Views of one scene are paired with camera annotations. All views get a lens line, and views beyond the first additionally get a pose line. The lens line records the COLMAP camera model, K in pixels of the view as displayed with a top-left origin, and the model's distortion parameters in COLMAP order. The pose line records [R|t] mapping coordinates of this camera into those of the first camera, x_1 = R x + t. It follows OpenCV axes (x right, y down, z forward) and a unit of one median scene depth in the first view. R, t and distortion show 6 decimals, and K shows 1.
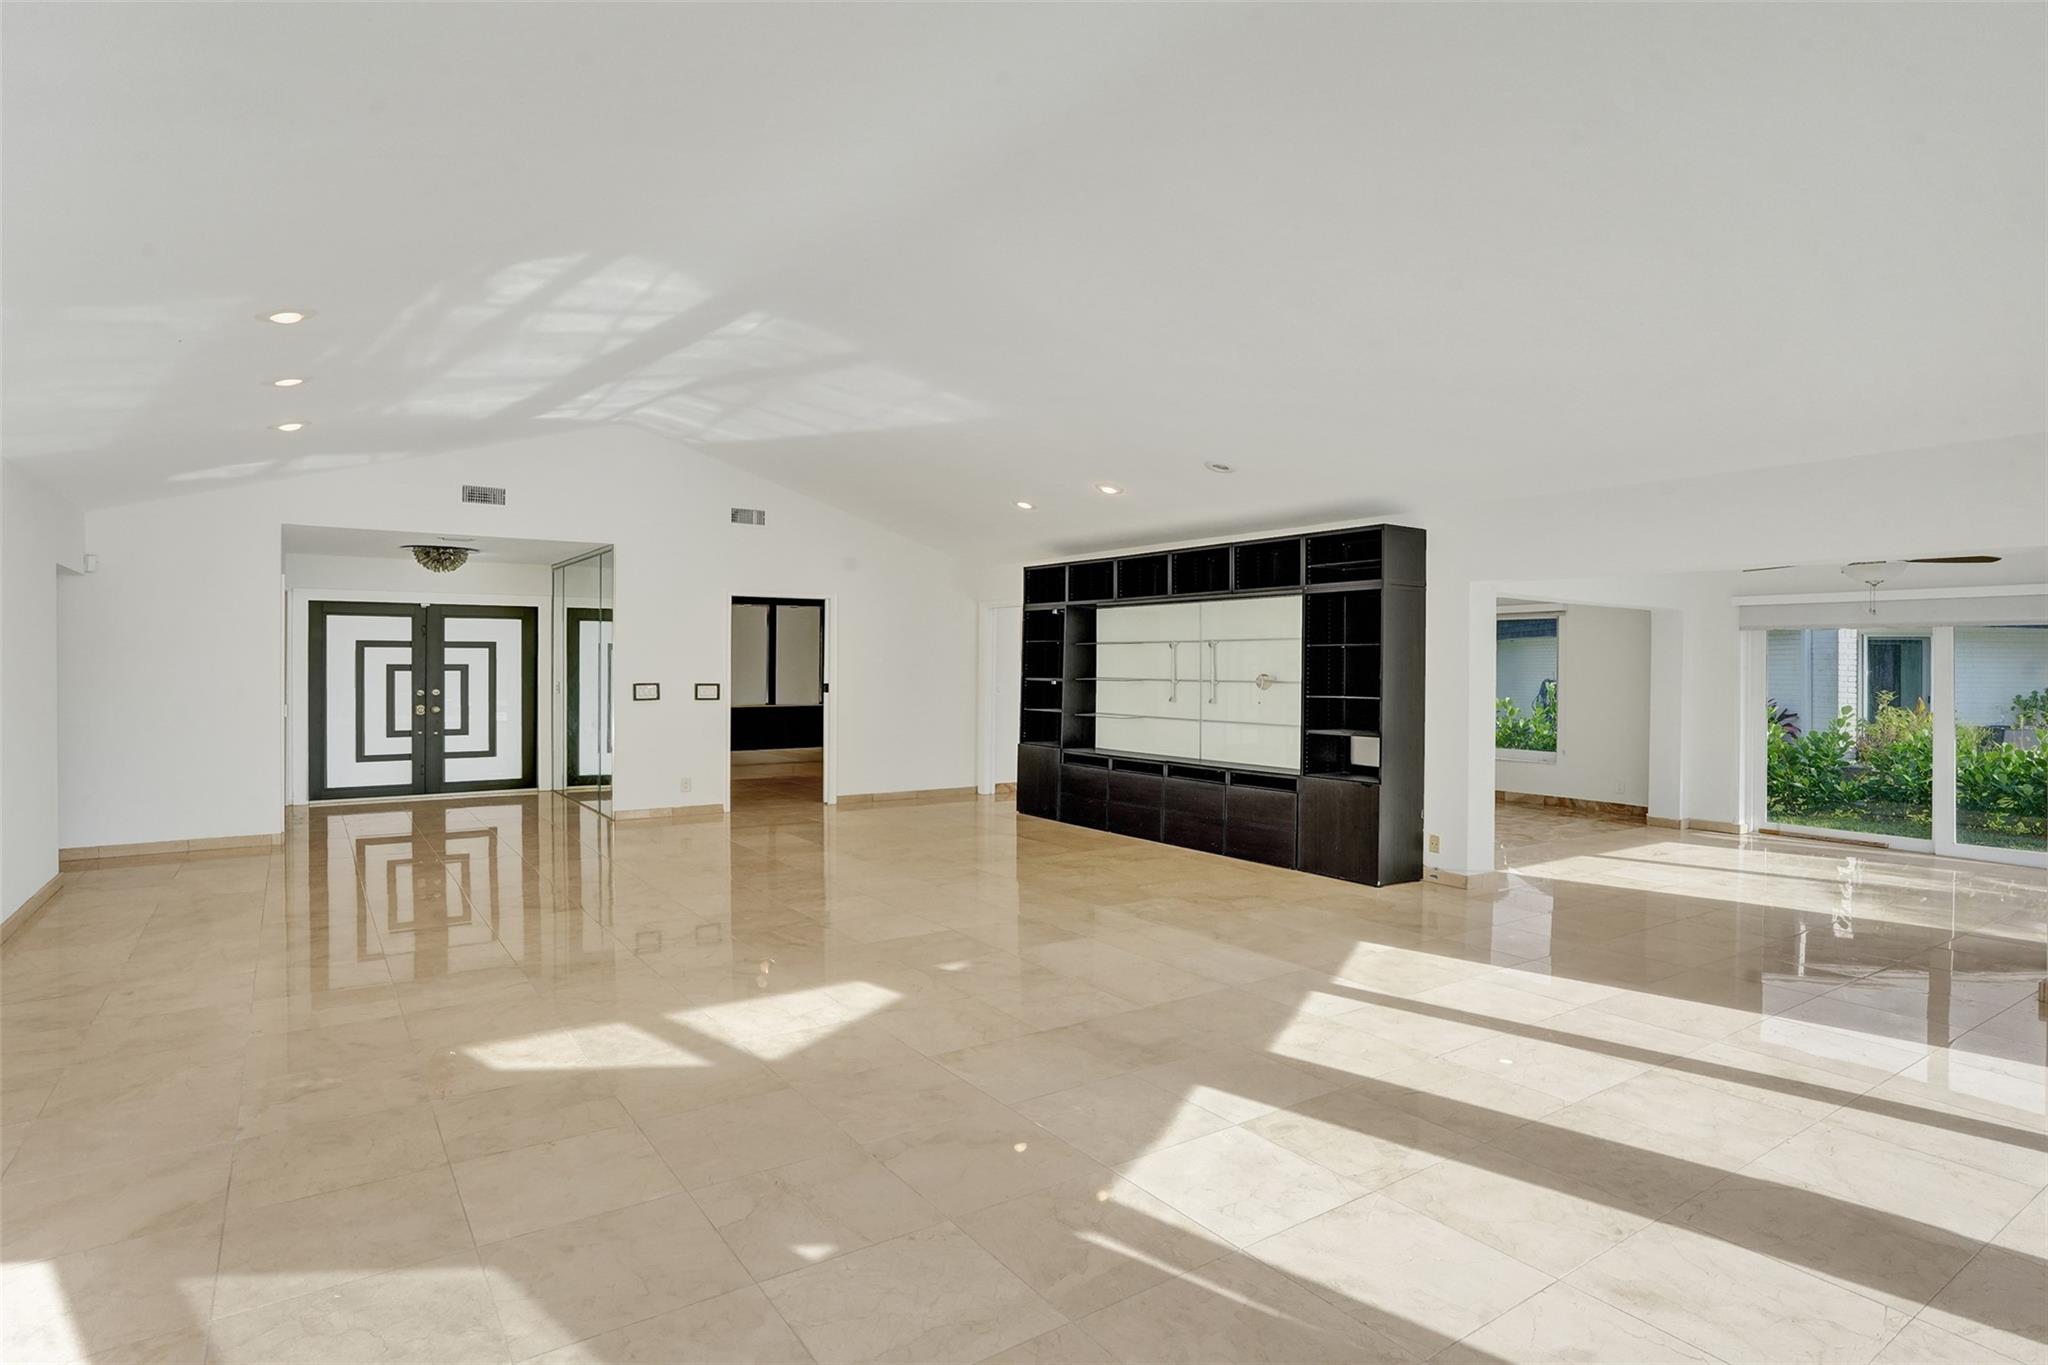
lens RADIAL K [[1069.3, 0, 1022.8], [0, 1069.3, 668.2], [0, 0, 1]] dist [-0.045405, 0.024264]
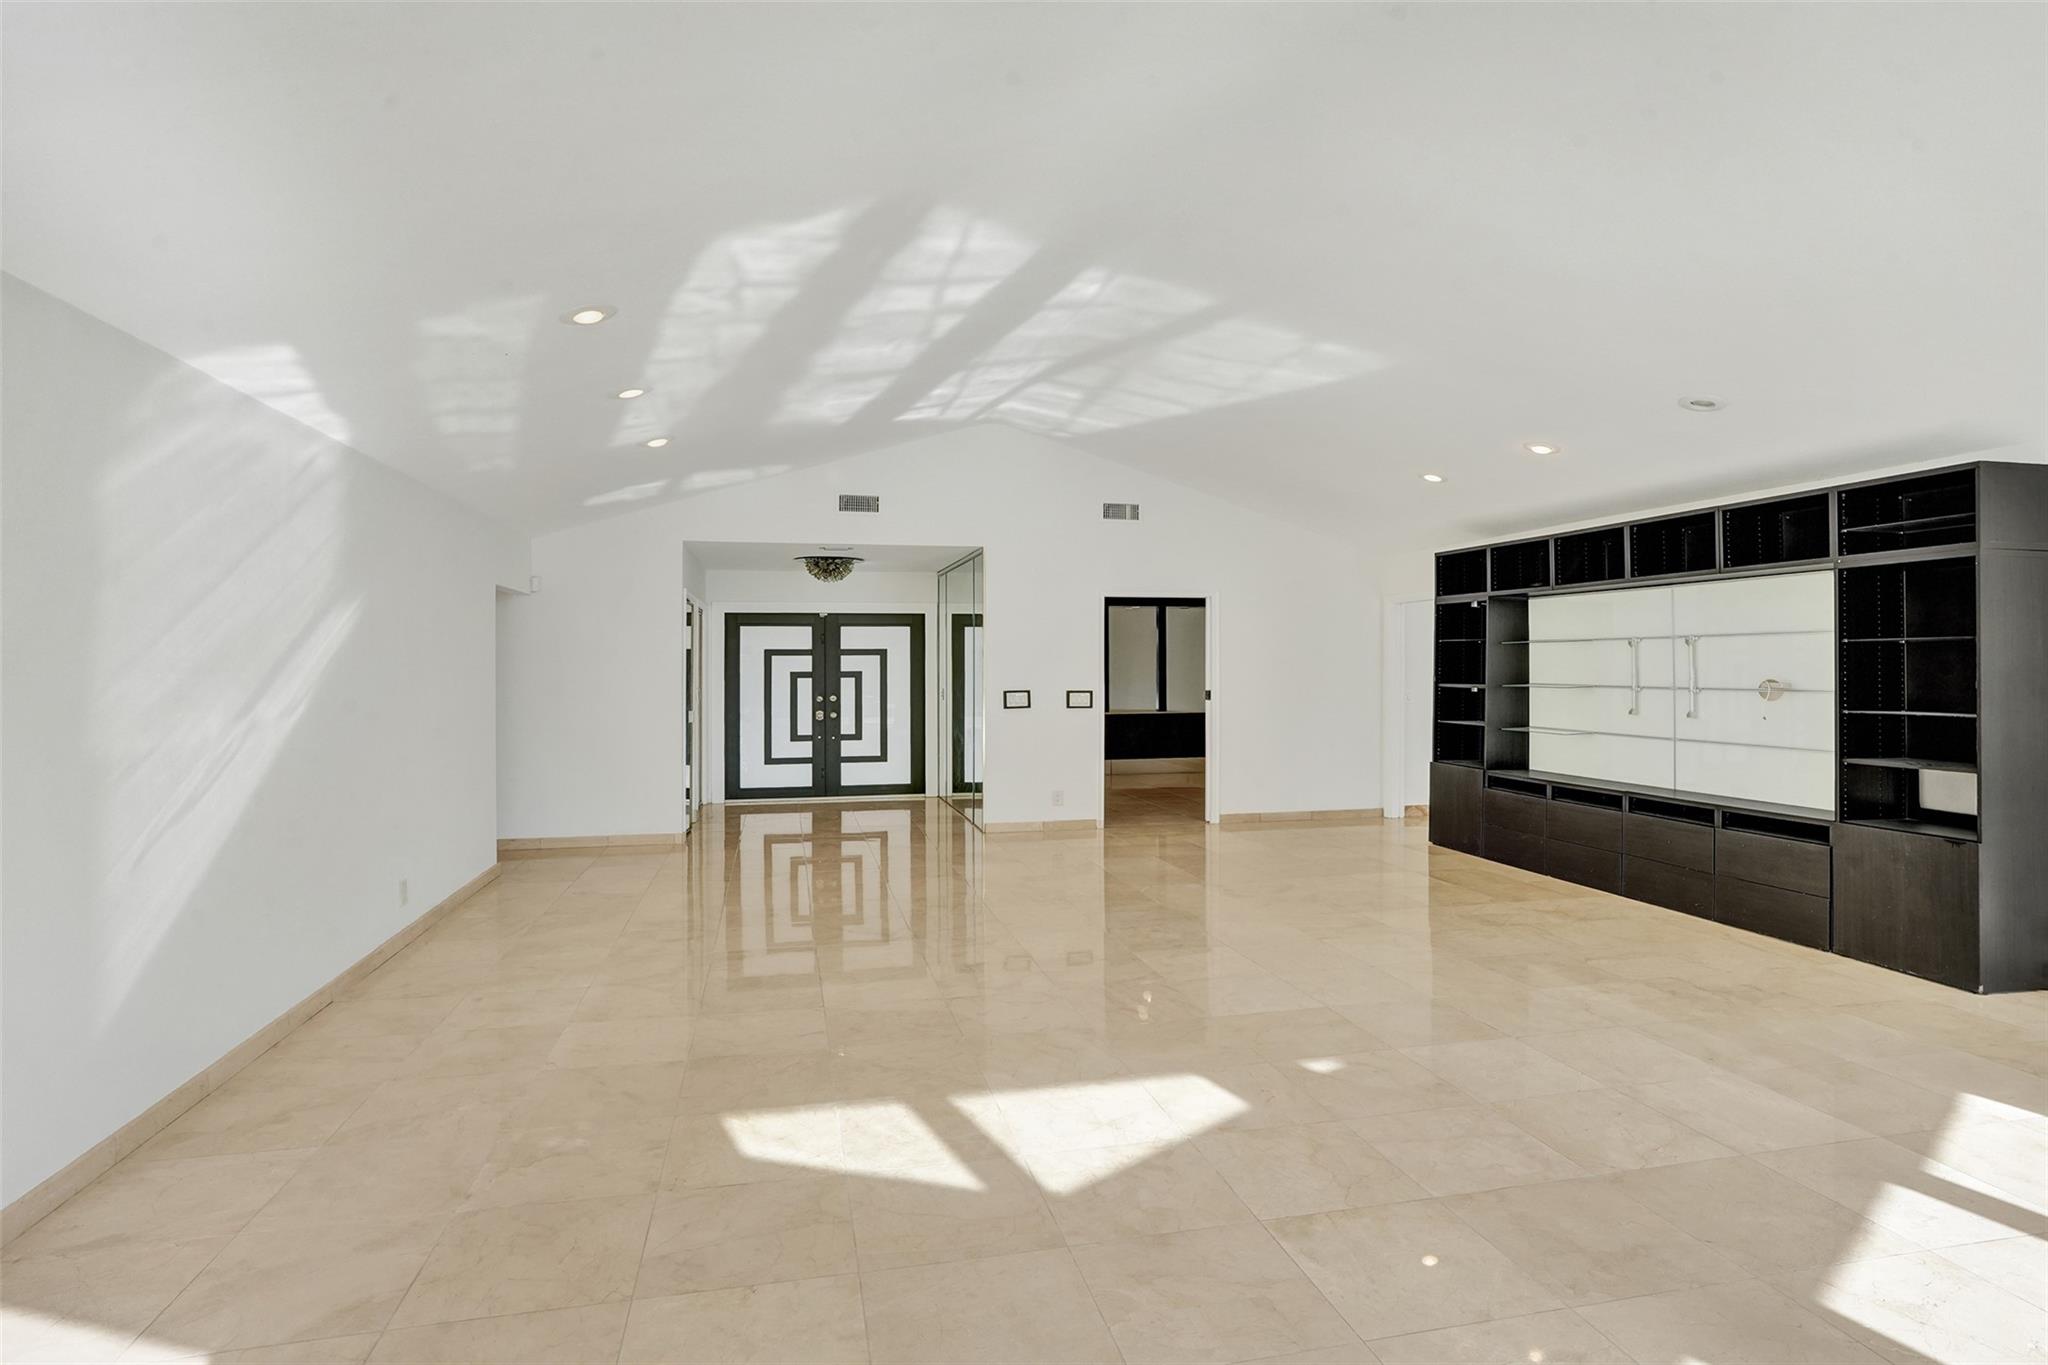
lens RADIAL K [[1069.3, 0, 1034.5], [0, 1069.3, 656.1], [0, 0, 1]] dist [-0.045405, 0.024264]
pose [[0.930947, -0.010567, -0.365001, 0.014974], [0.005728, 0.999881, -0.014337, -0.003298], [0.365109, 0.011256, 0.930897, 0.126390]]
